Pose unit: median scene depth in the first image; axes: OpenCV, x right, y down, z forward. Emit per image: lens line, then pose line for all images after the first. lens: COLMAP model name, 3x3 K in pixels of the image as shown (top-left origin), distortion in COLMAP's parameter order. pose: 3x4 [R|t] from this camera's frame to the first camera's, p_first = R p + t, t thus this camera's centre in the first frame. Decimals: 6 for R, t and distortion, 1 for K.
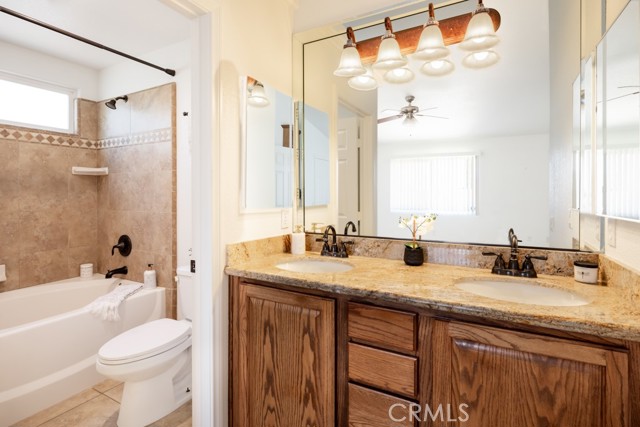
lens RADIAL K [[316.0, 0, 317.5], [0, 316.0, 196.4], [0, 0, 1]] dist [-0.002402, -0.001047]
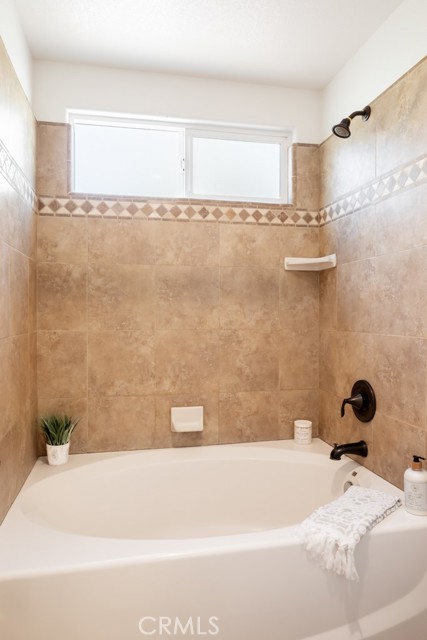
lens RADIAL K [[447.7, 0, 213.5], [0, 447.7, 320.0], [0, 0, 1]] dist [-0.006621, -0.000732]
pose [[0.662289, 0.011613, -0.749159, -0.229734], [-0.005109, 0.999927, 0.010985, 0.017742], [0.749231, -0.003448, 0.662299, 0.338576]]
